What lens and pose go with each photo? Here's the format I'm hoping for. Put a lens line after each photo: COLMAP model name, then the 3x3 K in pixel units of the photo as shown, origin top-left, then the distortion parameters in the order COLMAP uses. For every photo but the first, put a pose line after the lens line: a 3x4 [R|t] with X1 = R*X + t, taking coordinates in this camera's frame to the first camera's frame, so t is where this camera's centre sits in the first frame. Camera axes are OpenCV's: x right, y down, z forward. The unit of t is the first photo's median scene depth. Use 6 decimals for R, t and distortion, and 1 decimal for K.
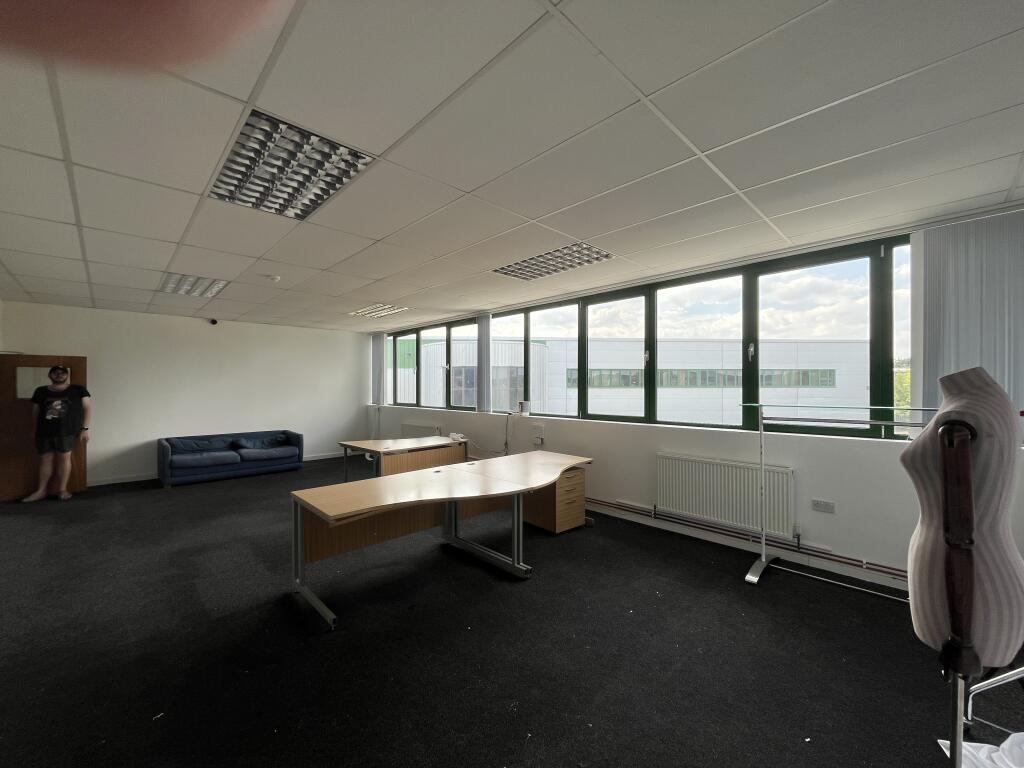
lens RADIAL K [[411.6, 0, 509.7], [0, 411.6, 380.2], [0, 0, 1]] dist [-0.017603, -0.000093]
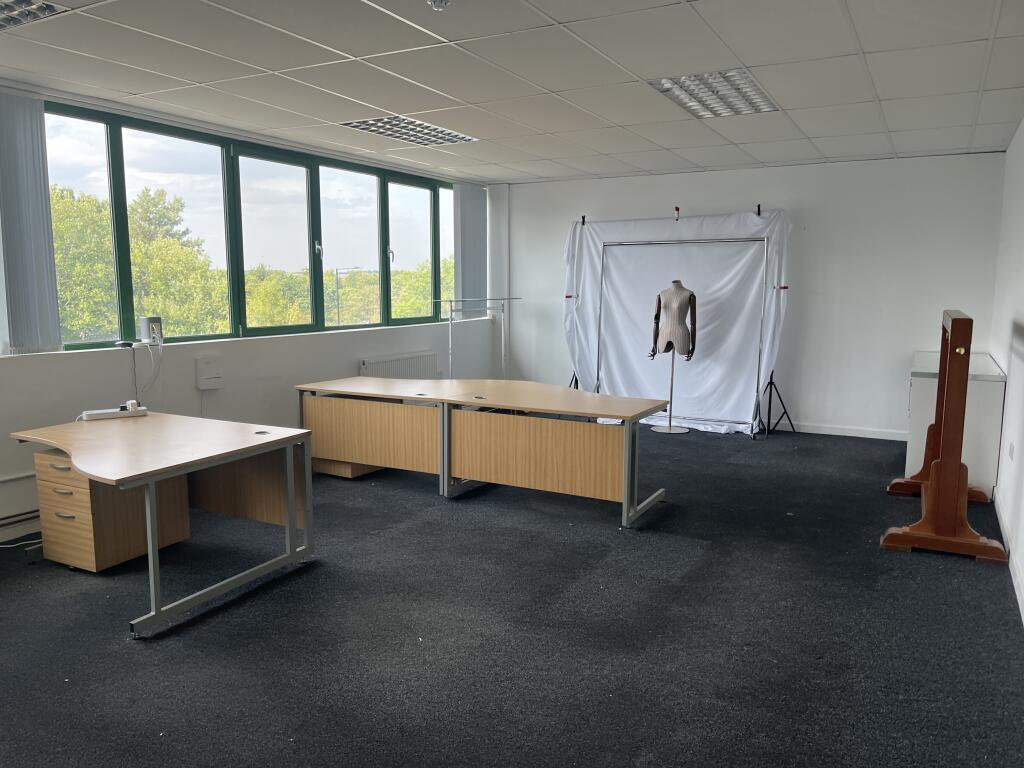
lens RADIAL K [[771.8, 0, 509.5], [0, 771.8, 388.1], [0, 0, 1]] dist [0.005582, -0.007455]
pose [[-0.296557, -0.132411, 0.945791, -1.401324], [-0.023275, 0.991050, 0.131449, 0.006826], [-0.954731, 0.016969, -0.296985, 1.231579]]
